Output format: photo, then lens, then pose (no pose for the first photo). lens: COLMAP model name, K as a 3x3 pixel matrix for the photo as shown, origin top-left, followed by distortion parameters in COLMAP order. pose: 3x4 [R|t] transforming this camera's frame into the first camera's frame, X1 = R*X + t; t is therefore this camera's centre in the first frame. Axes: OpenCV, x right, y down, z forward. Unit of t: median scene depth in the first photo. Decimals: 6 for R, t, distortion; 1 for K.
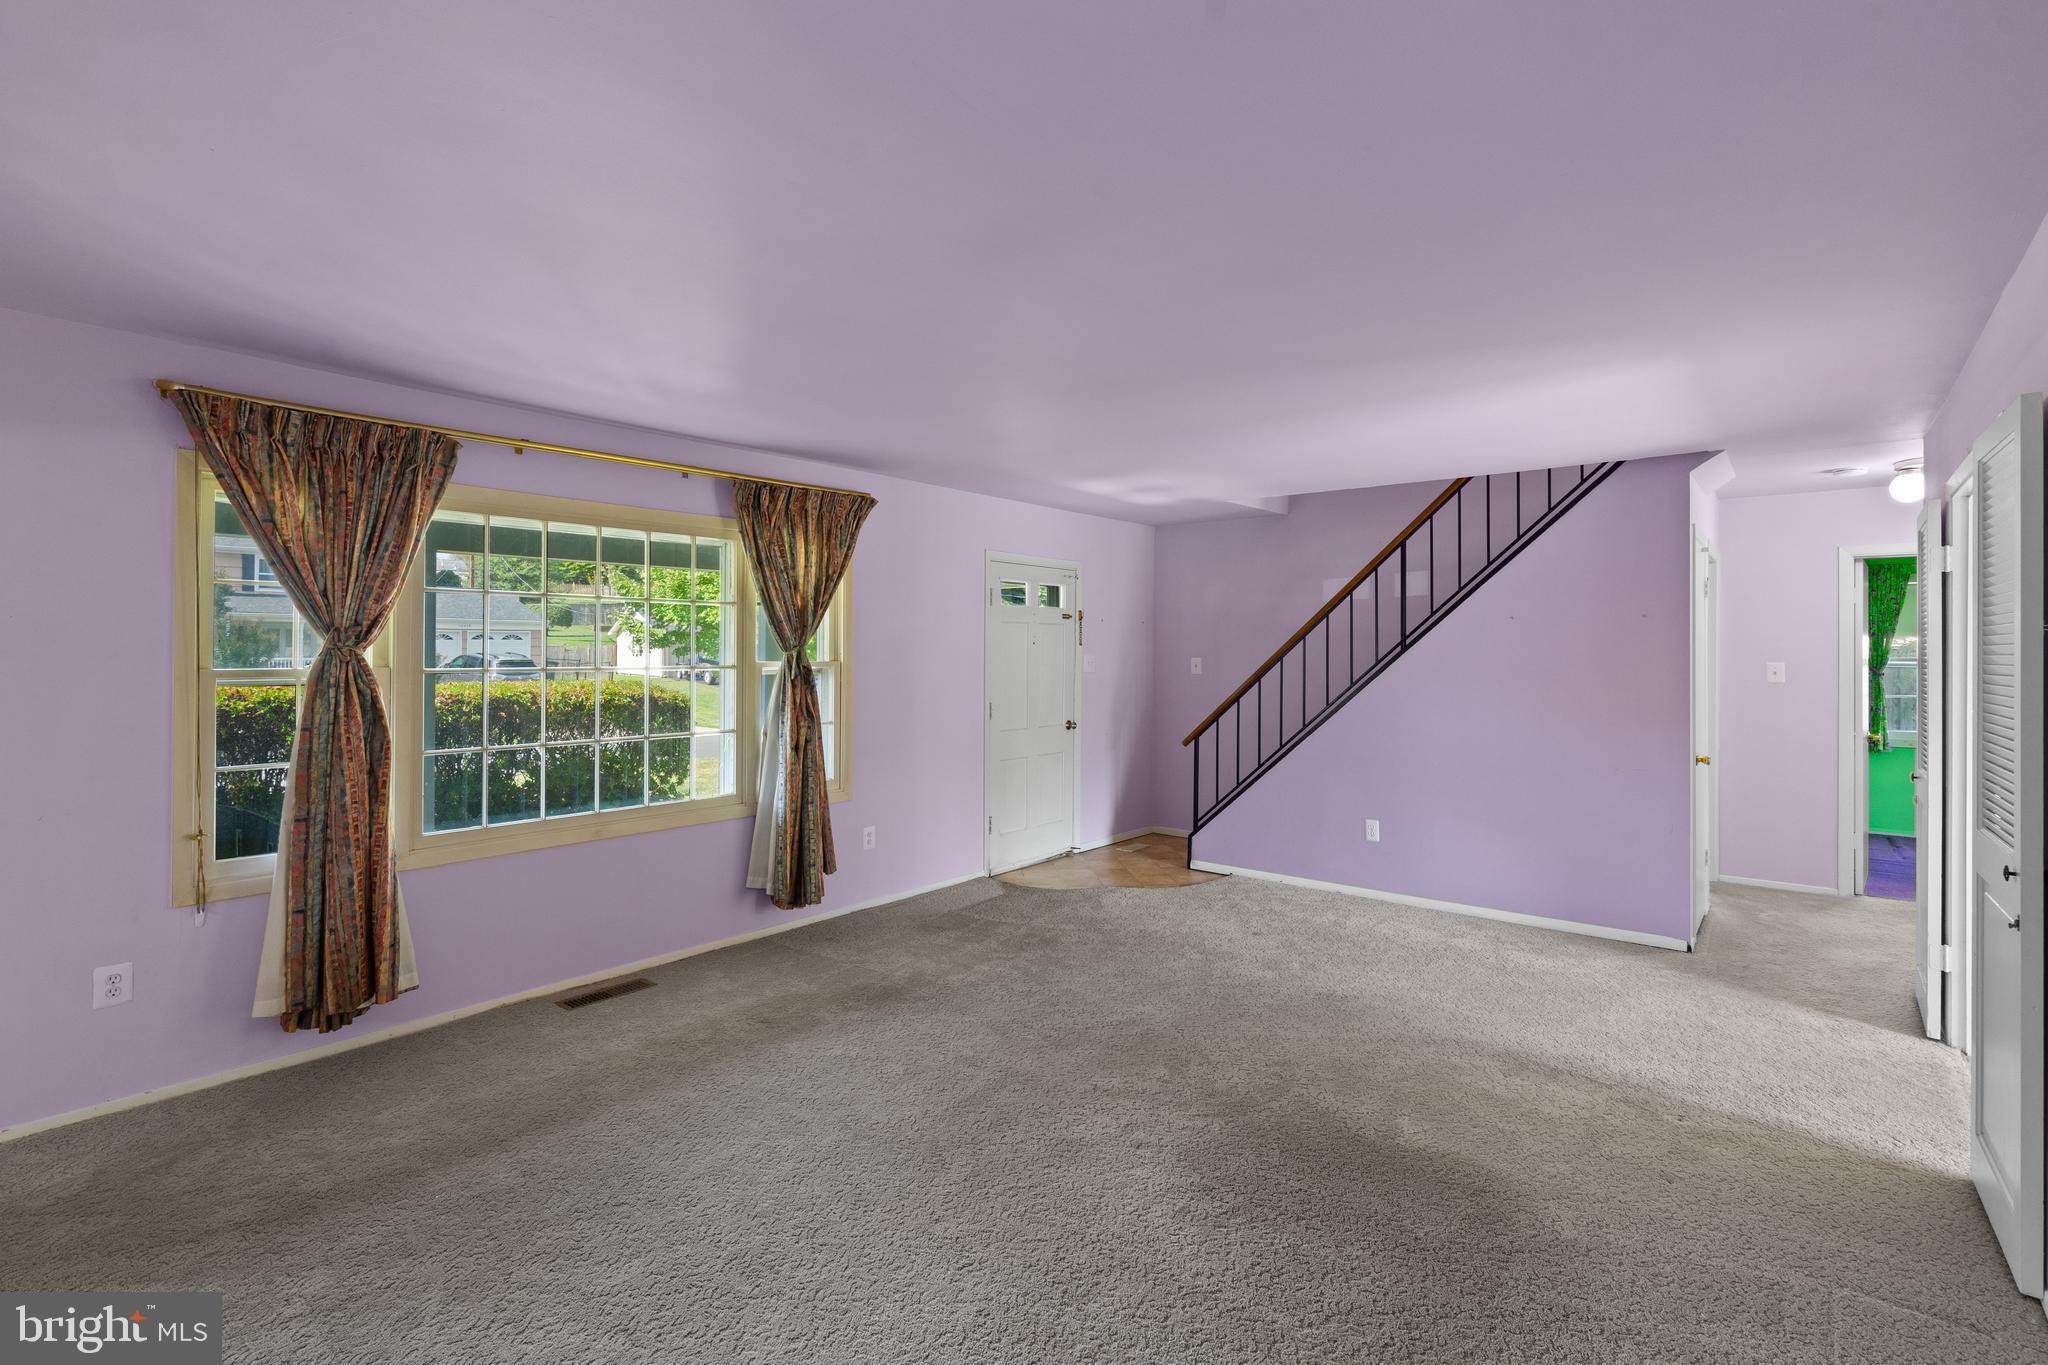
lens RADIAL K [[938.2, 0, 1067.6], [0, 938.2, 643.9], [0, 0, 1]] dist [-0.003511, -0.001023]
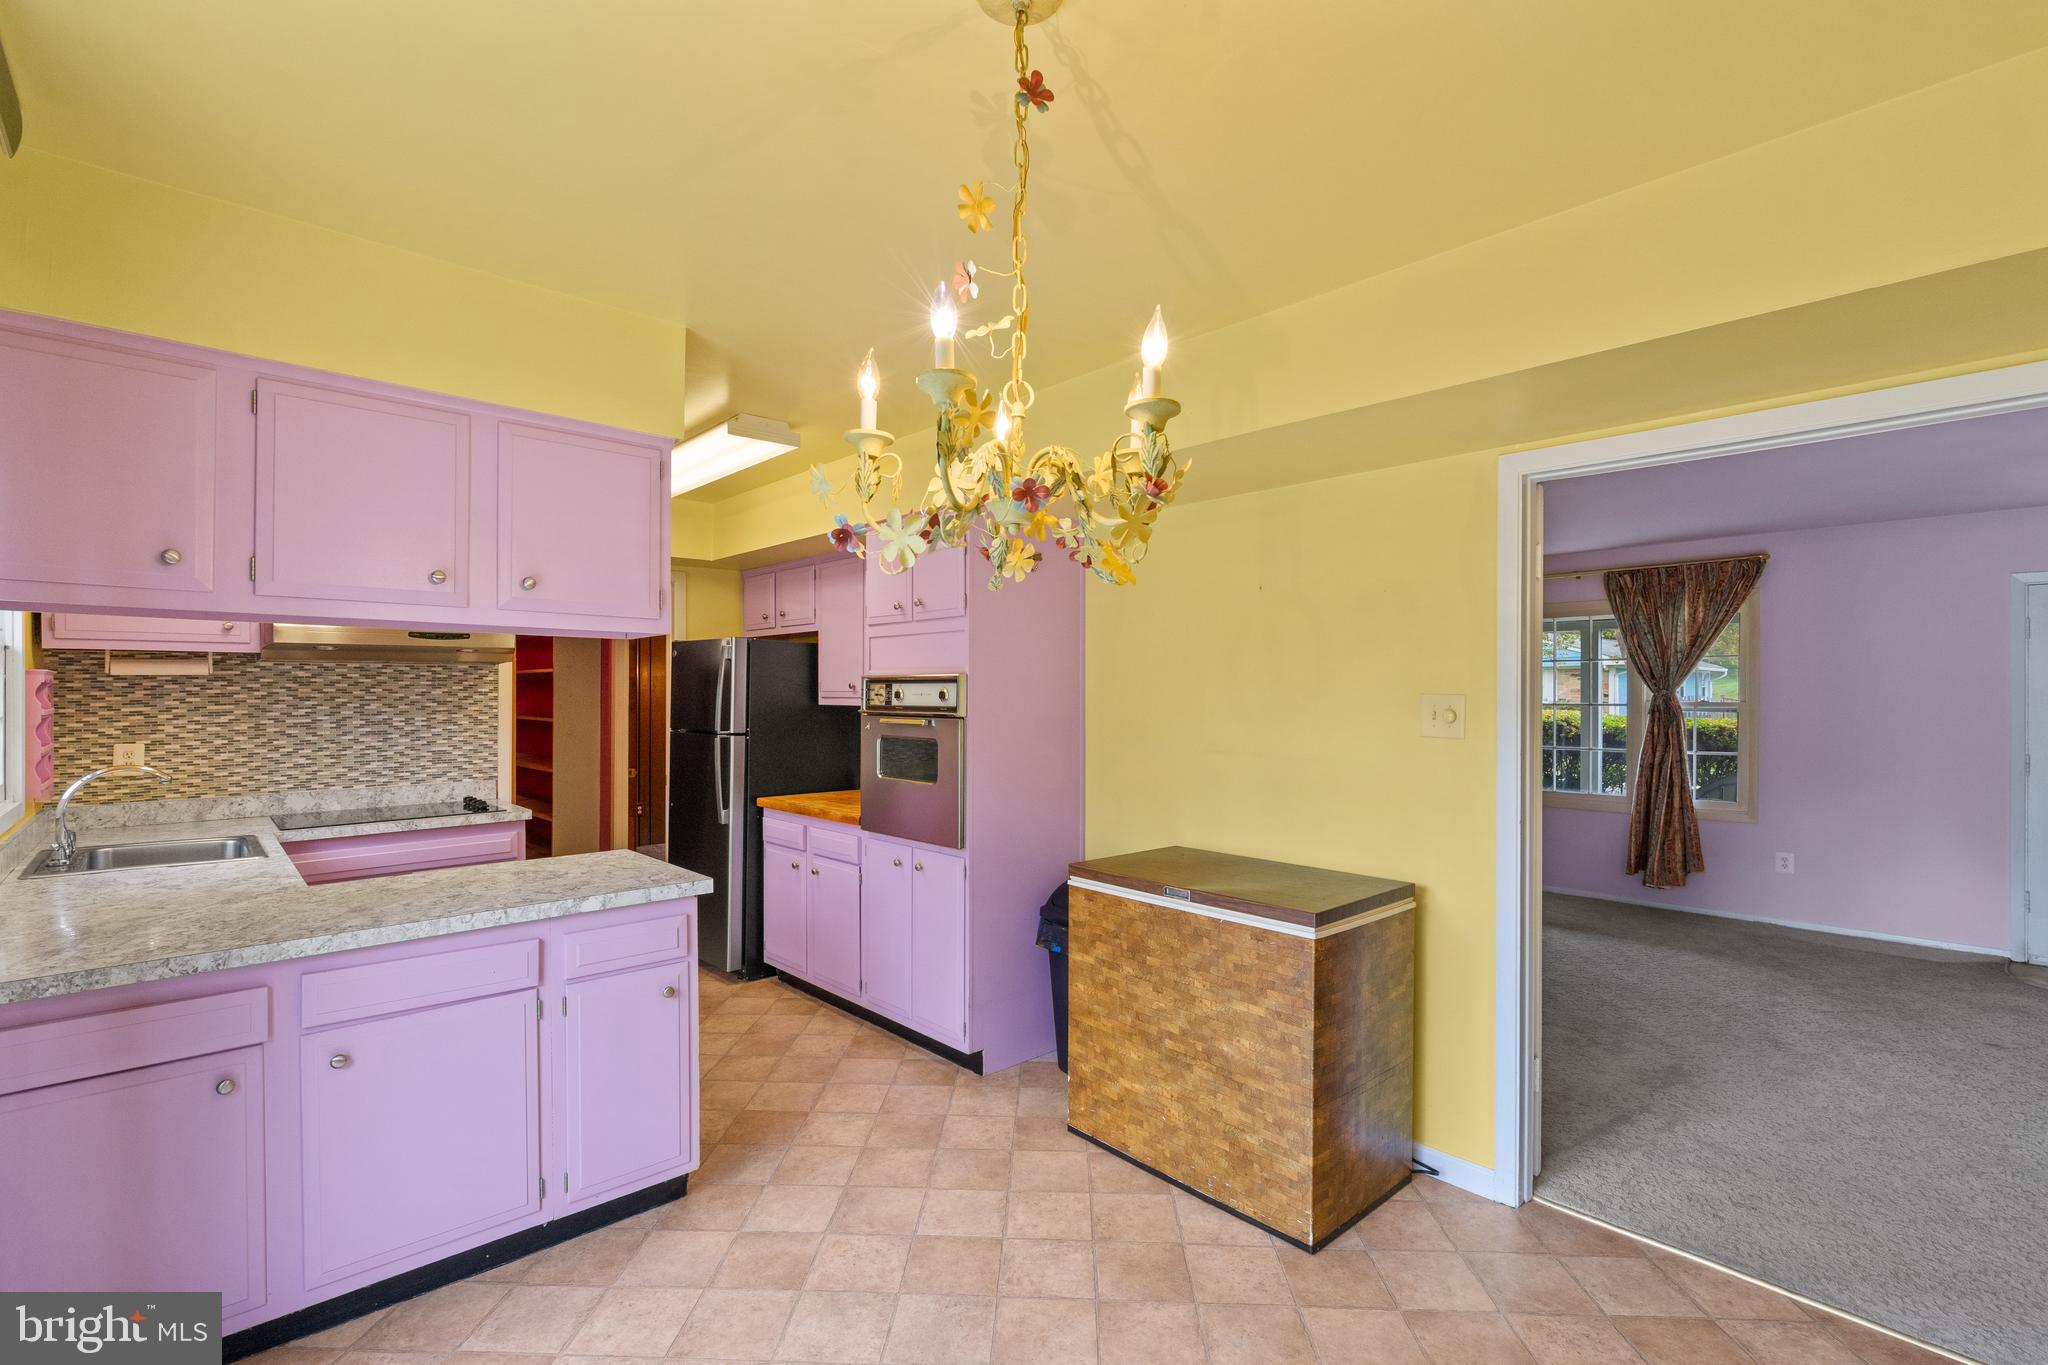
lens RADIAL K [[938.2, 0, 988.6], [0, 938.2, 690.8], [0, 0, 1]] dist [-0.003511, -0.001023]
pose [[-0.180718, -0.008285, -0.983500, 1.250820], [0.003329, 0.999954, -0.009036, 0.014171], [0.983529, -0.004907, -0.180682, 0.336943]]
